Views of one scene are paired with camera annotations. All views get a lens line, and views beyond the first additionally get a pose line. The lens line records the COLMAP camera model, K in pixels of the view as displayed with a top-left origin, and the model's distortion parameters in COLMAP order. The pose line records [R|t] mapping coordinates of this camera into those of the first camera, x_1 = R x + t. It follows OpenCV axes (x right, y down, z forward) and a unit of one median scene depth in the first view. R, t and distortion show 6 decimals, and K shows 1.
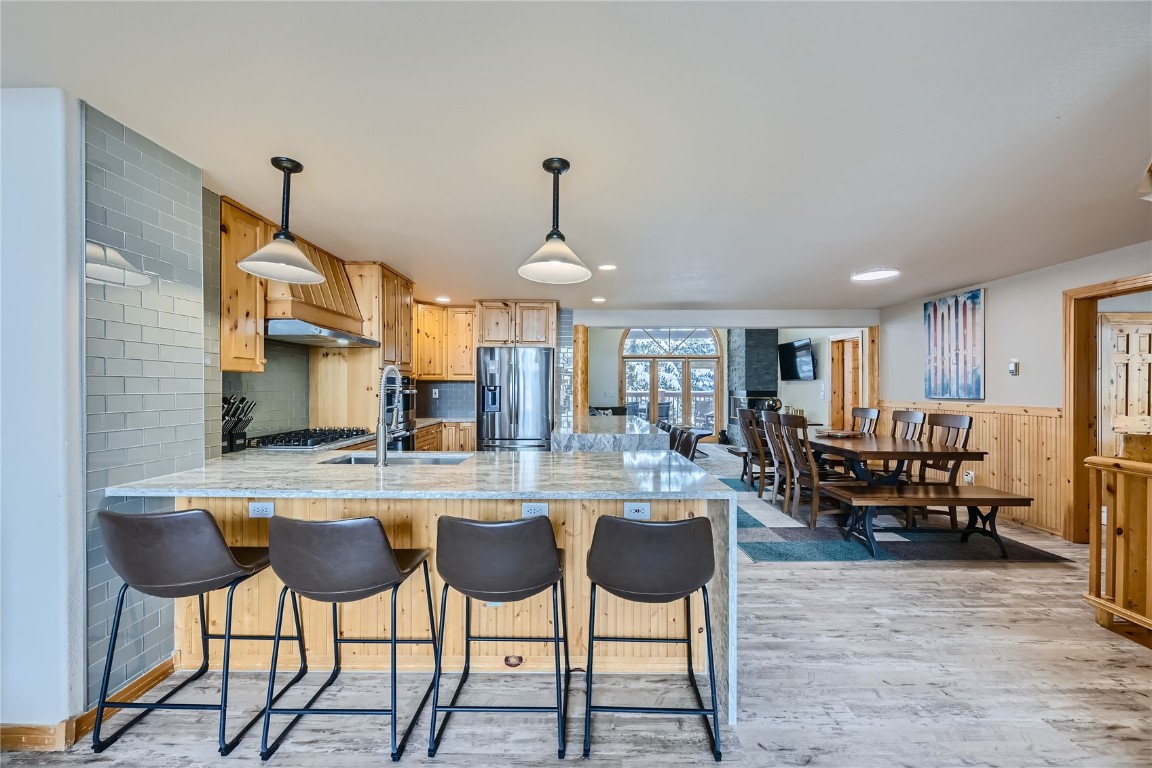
lens RADIAL K [[455.4, 0, 575.2], [0, 455.4, 386.4], [0, 0, 1]] dist [-0.001757, 0.000020]
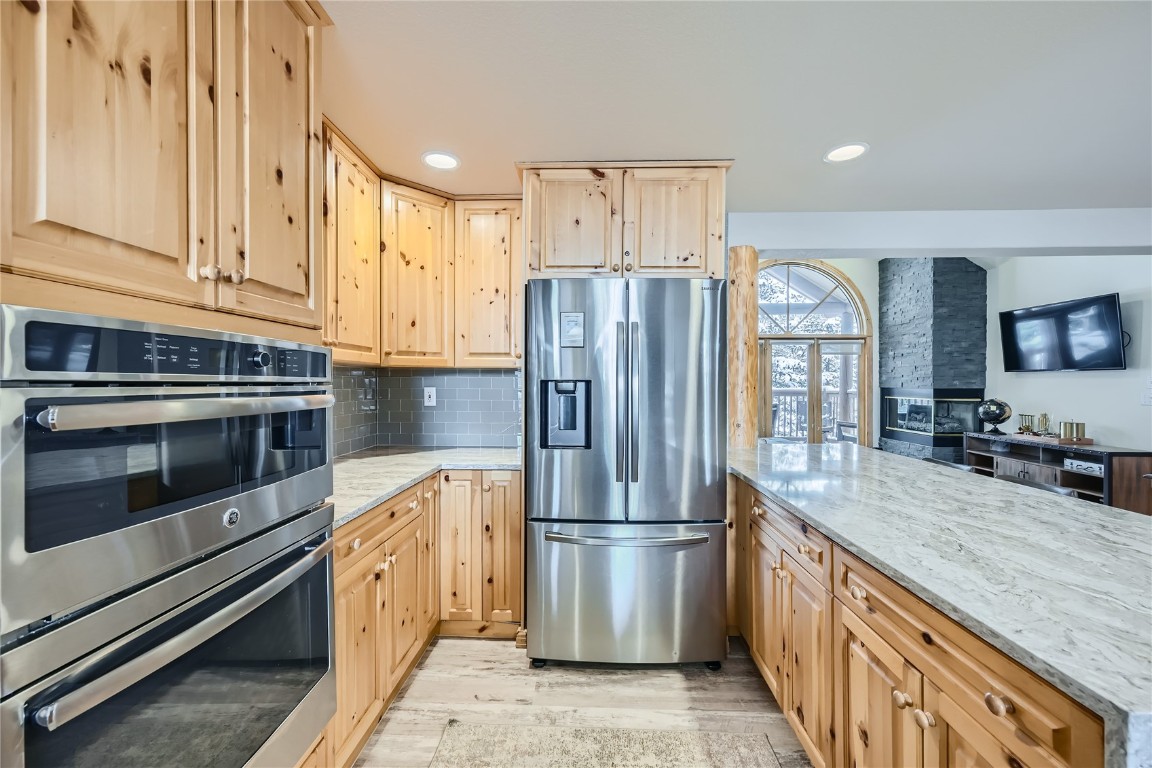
lens RADIAL K [[455.4, 0, 574.7], [0, 455.4, 384.7], [0, 0, 1]] dist [-0.001757, 0.000020]
pose [[0.999341, -0.000846, -0.036298, -0.140651], [0.001079, 0.999979, 0.006382, 0.000263], [0.036292, -0.006417, 0.999321, 0.534939]]
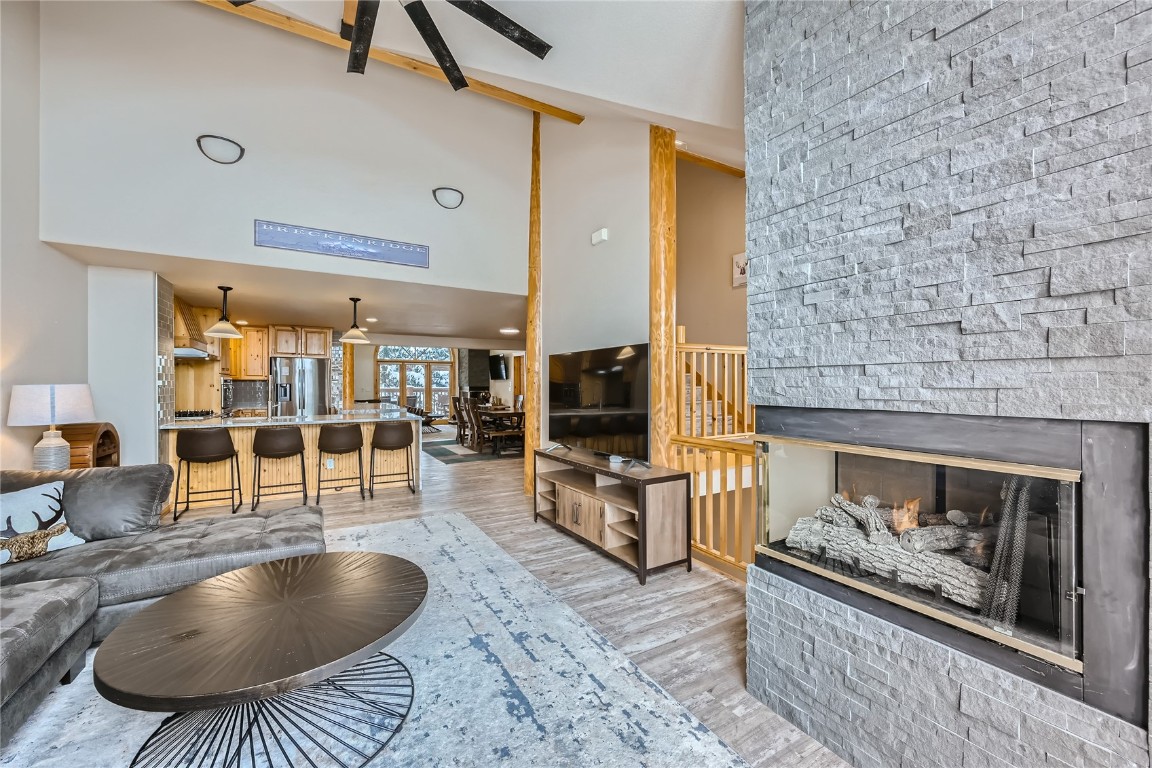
lens RADIAL K [[455.4, 0, 575.0], [0, 455.4, 385.4], [0, 0, 1]] dist [-0.001757, 0.000020]
pose [[0.867026, -0.003232, 0.498252, -0.086470], [0.000483, 0.999984, 0.005645, -0.003206], [-0.498262, -0.004654, 0.867014, -0.651608]]
